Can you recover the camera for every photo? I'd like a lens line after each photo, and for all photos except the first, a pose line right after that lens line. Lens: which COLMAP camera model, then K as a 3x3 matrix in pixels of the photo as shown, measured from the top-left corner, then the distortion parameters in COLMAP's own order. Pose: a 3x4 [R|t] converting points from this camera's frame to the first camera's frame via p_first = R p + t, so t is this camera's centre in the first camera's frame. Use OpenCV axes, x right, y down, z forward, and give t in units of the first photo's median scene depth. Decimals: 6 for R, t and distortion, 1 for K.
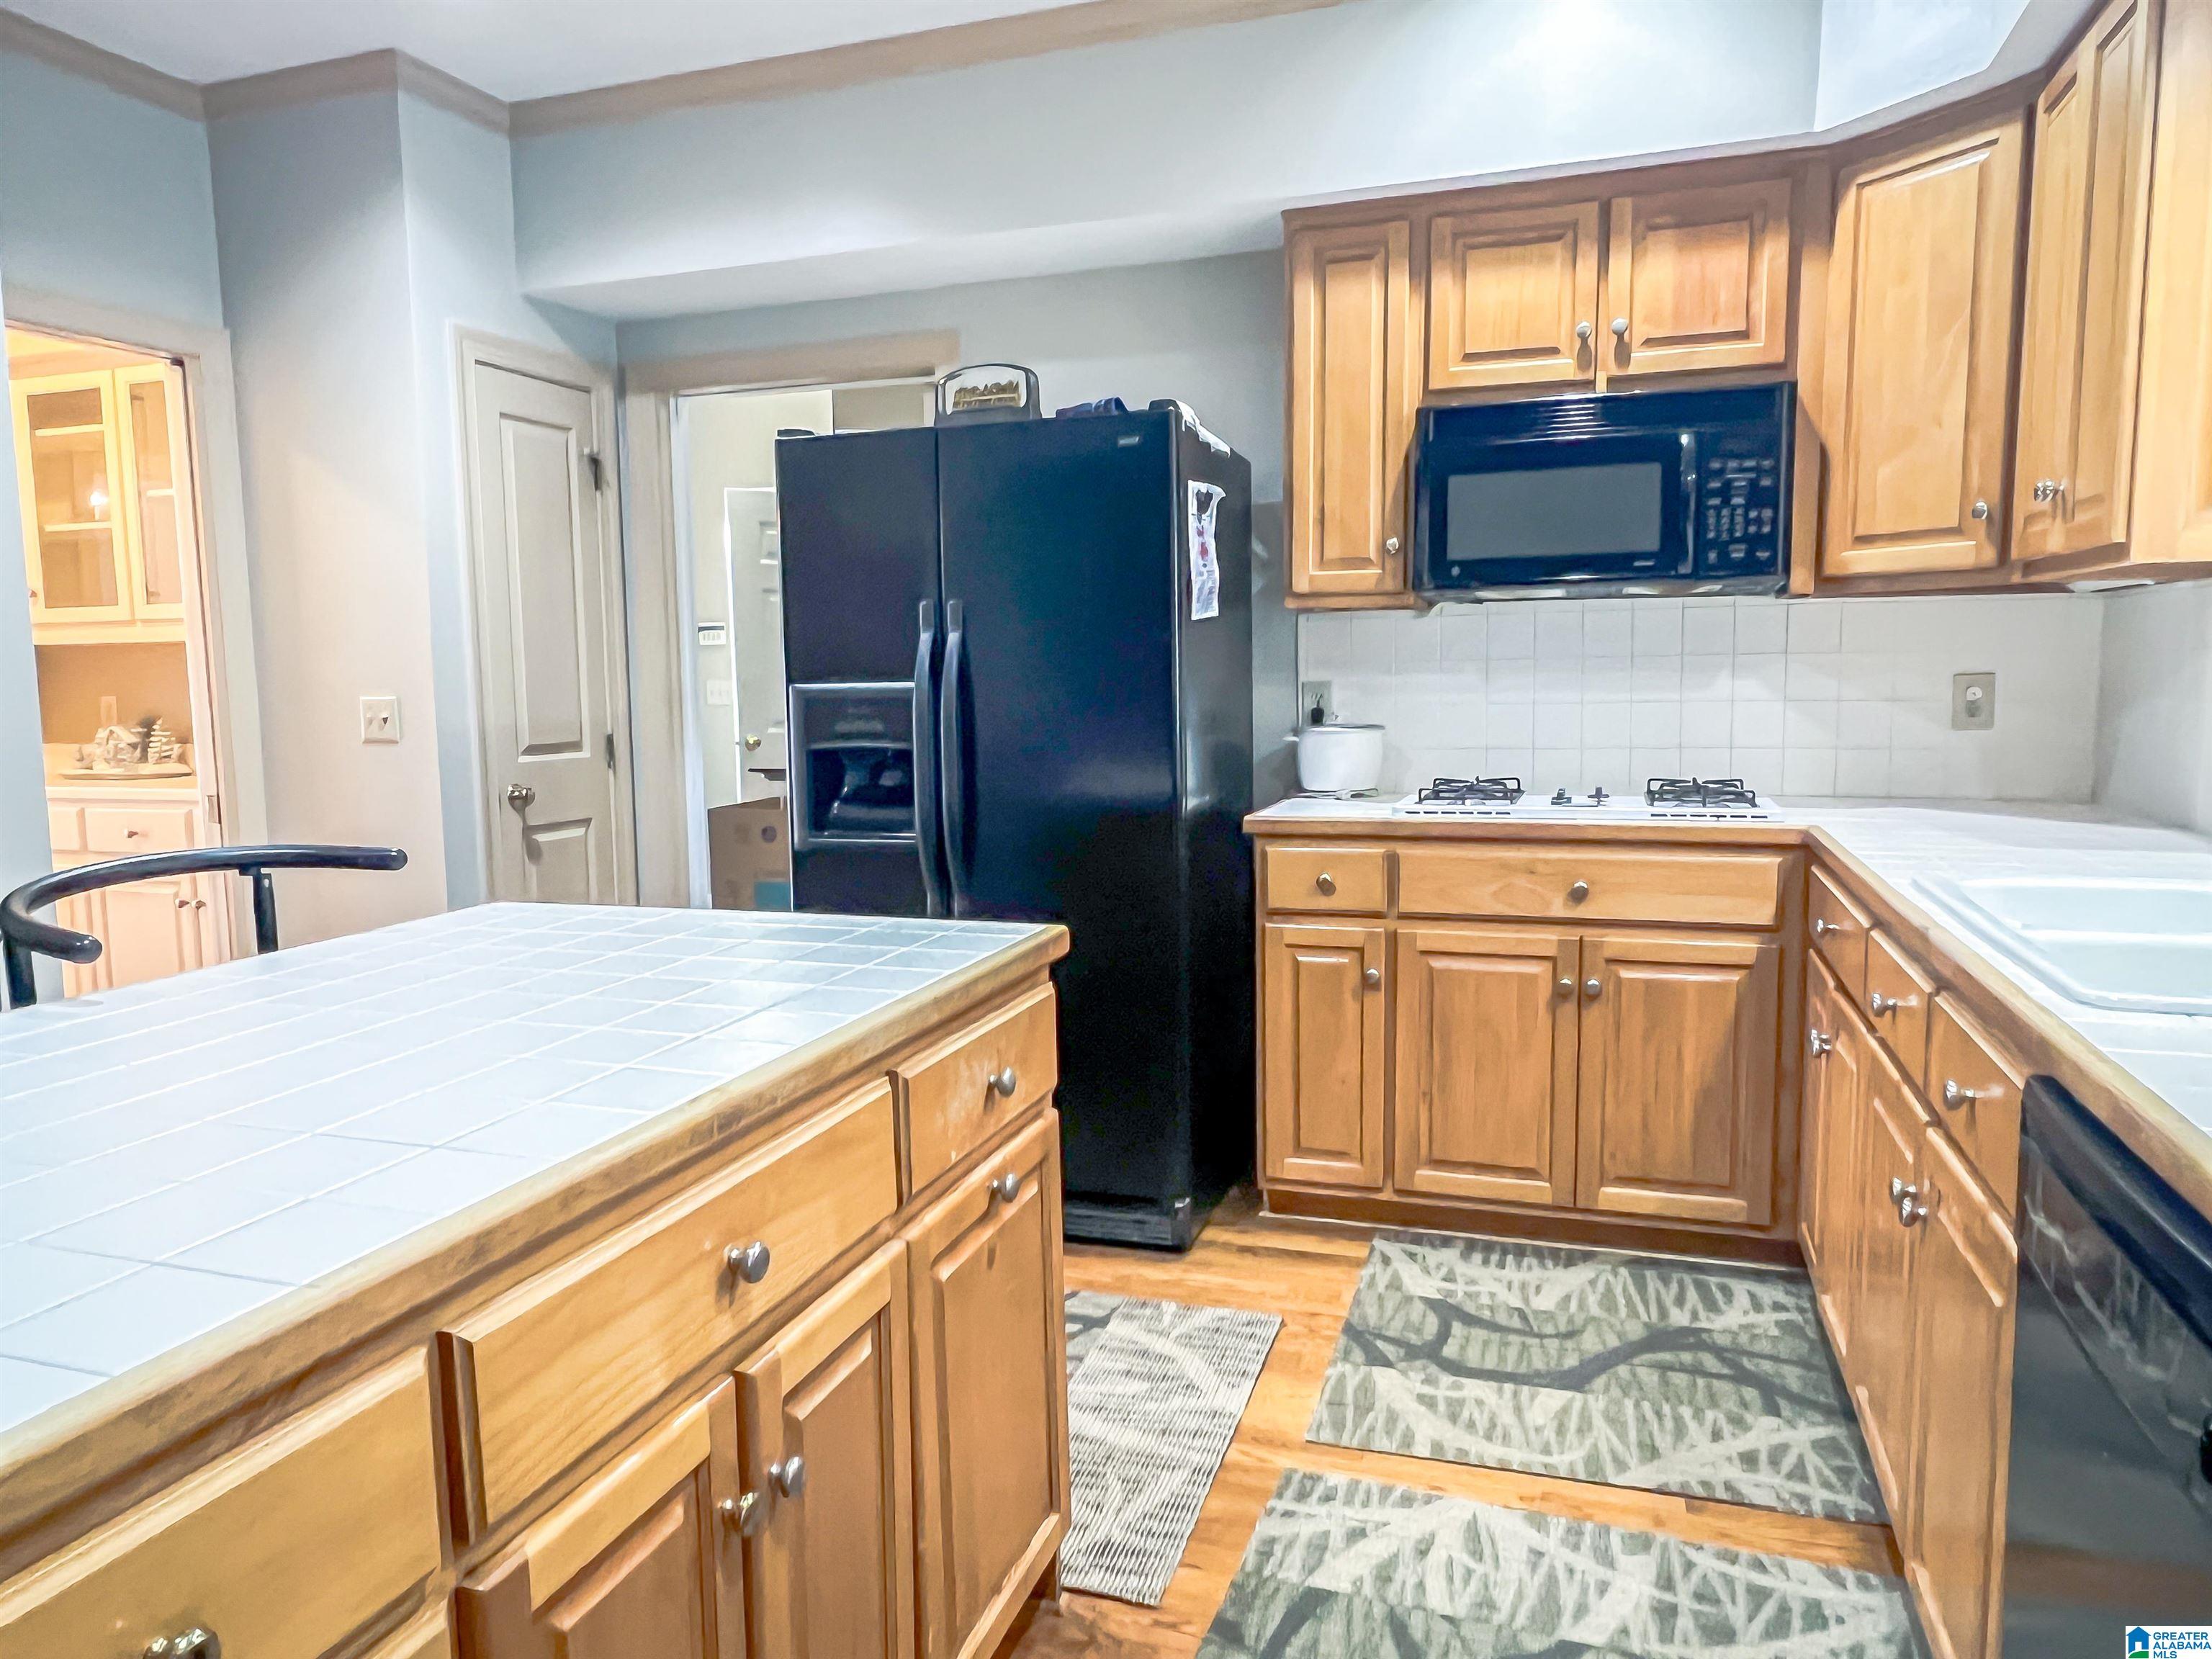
lens RADIAL K [[1486.2, 0, 1085.7], [0, 1486.2, 835.9], [0, 0, 1]] dist [0.005087, 0.000979]
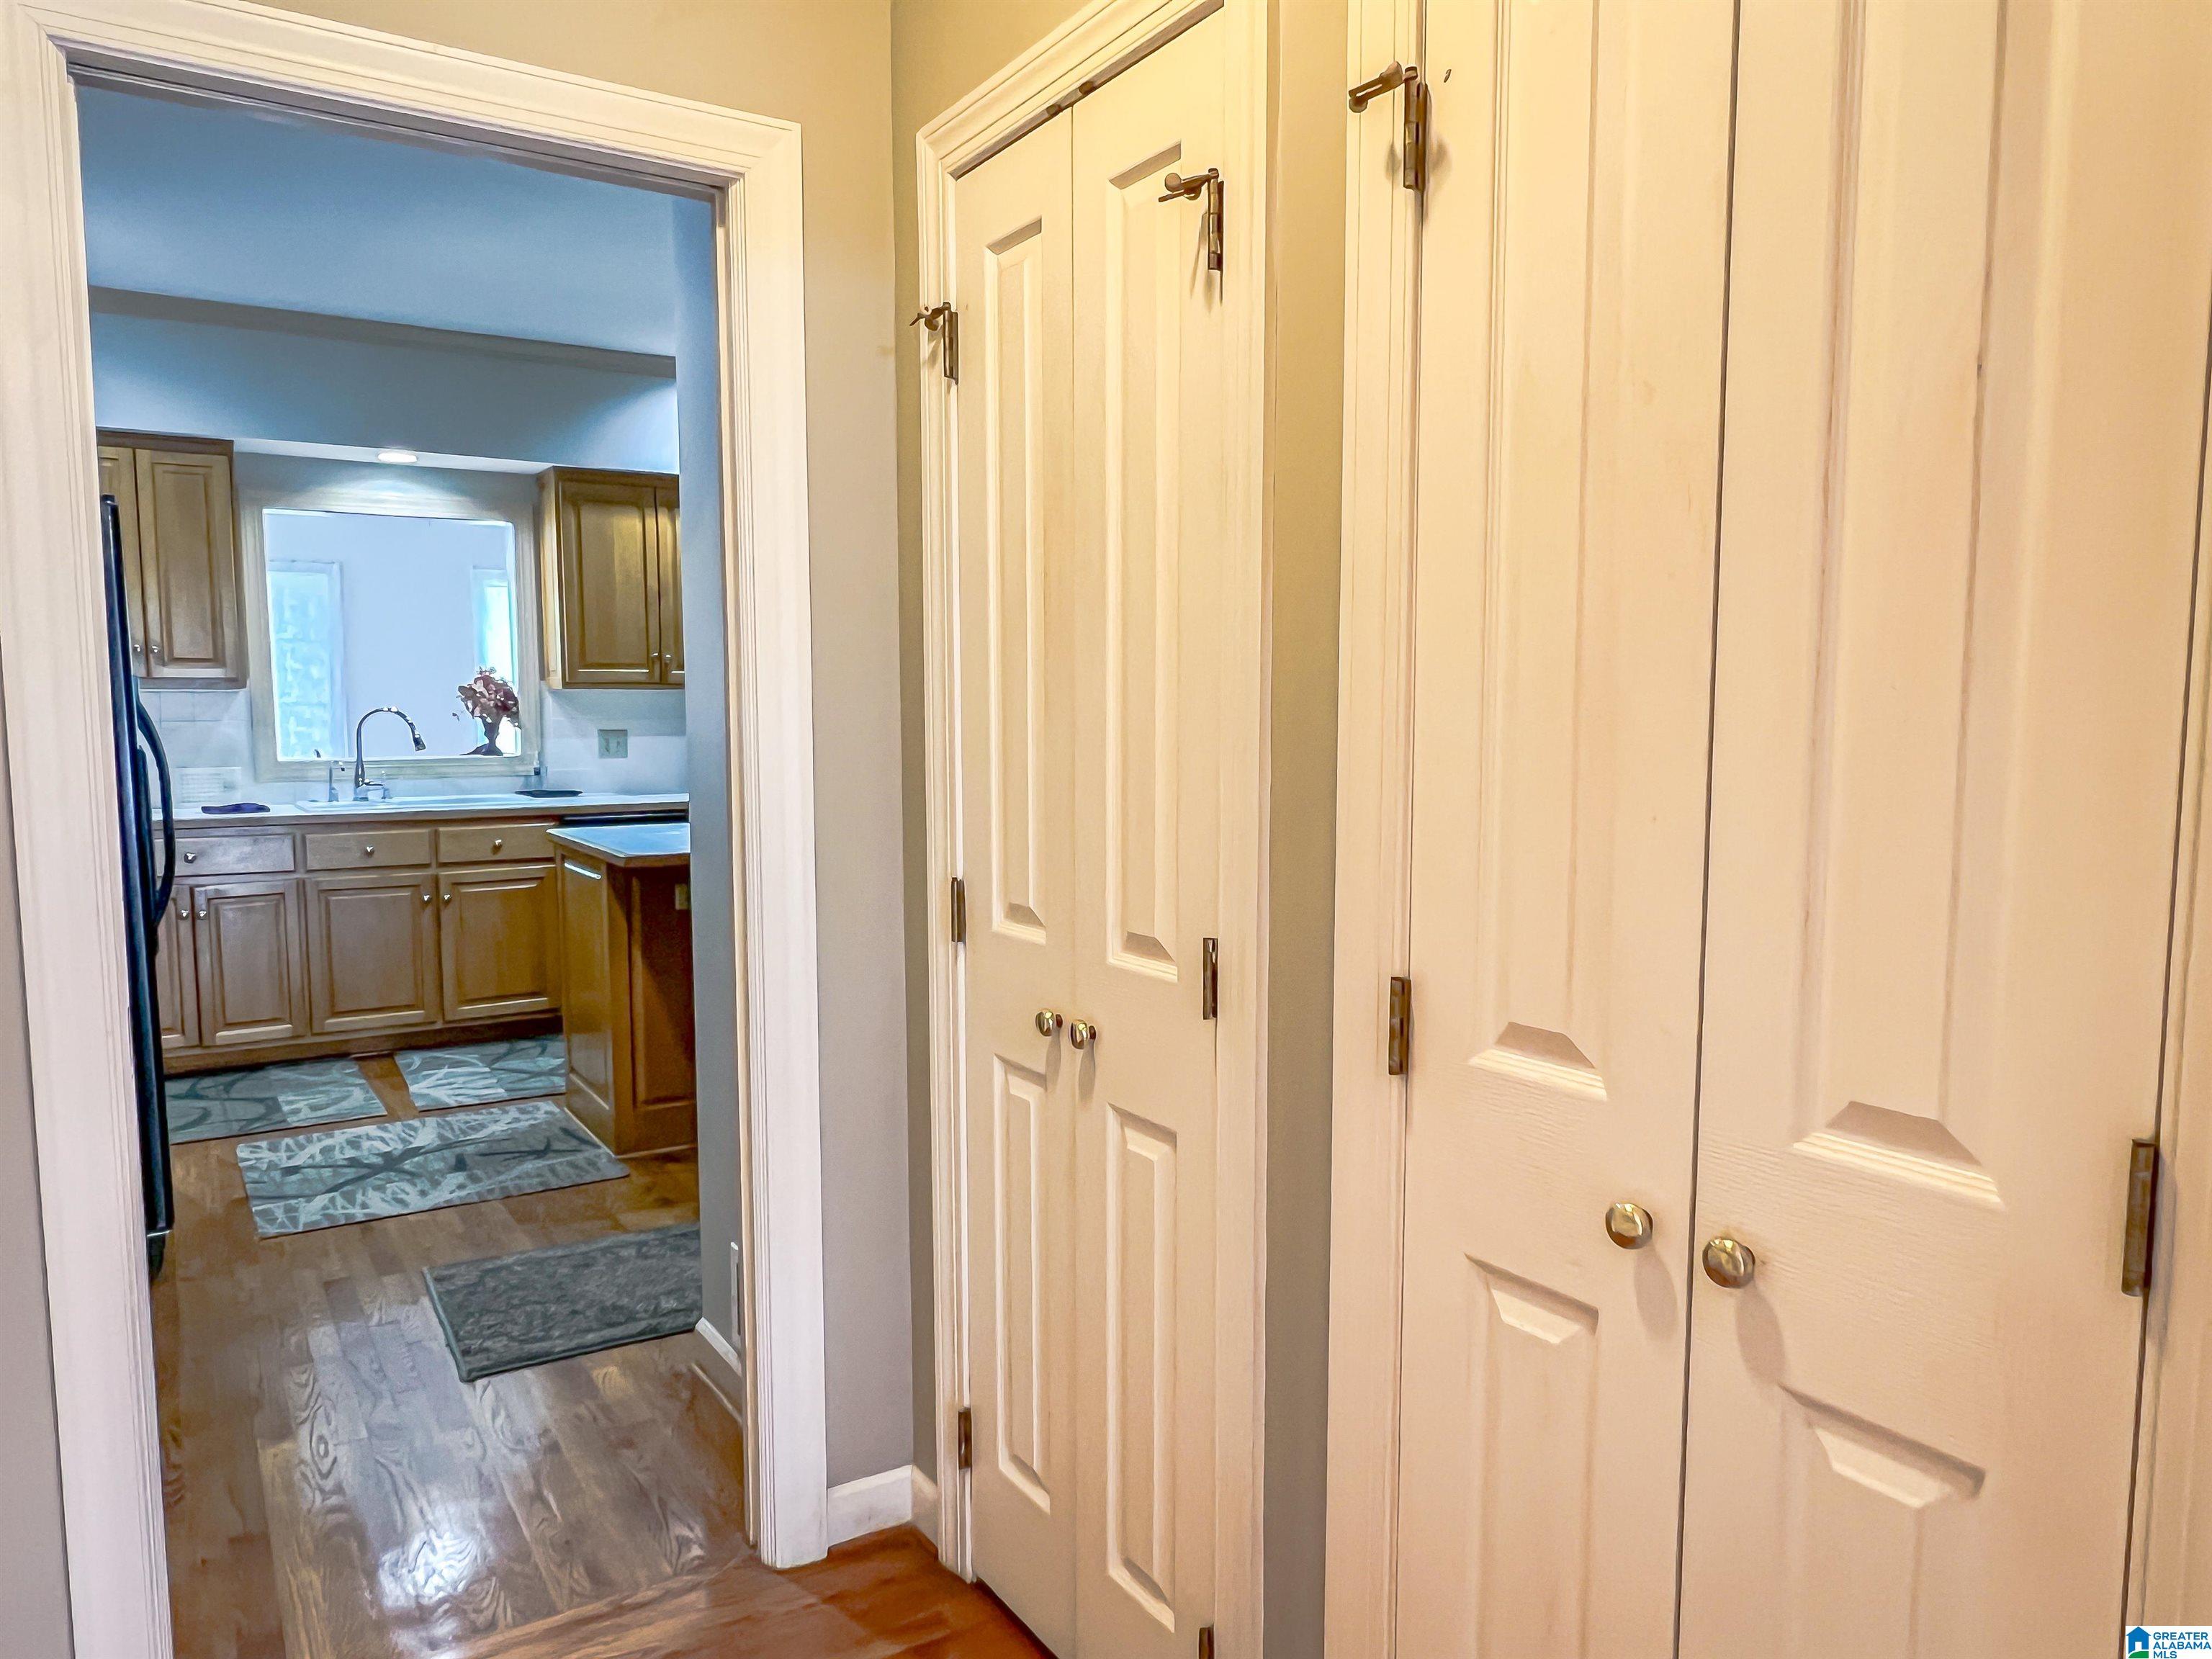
lens RADIAL K [[1486.2, 0, 1085.7], [0, 1486.2, 835.9], [0, 0, 1]] dist [0.005087, 0.000979]
pose [[-0.782583, -0.052306, 0.620345, -1.423619], [0.069072, 0.983016, 0.170023, -0.194693], [-0.618703, 0.175906, -0.765679, 1.460546]]
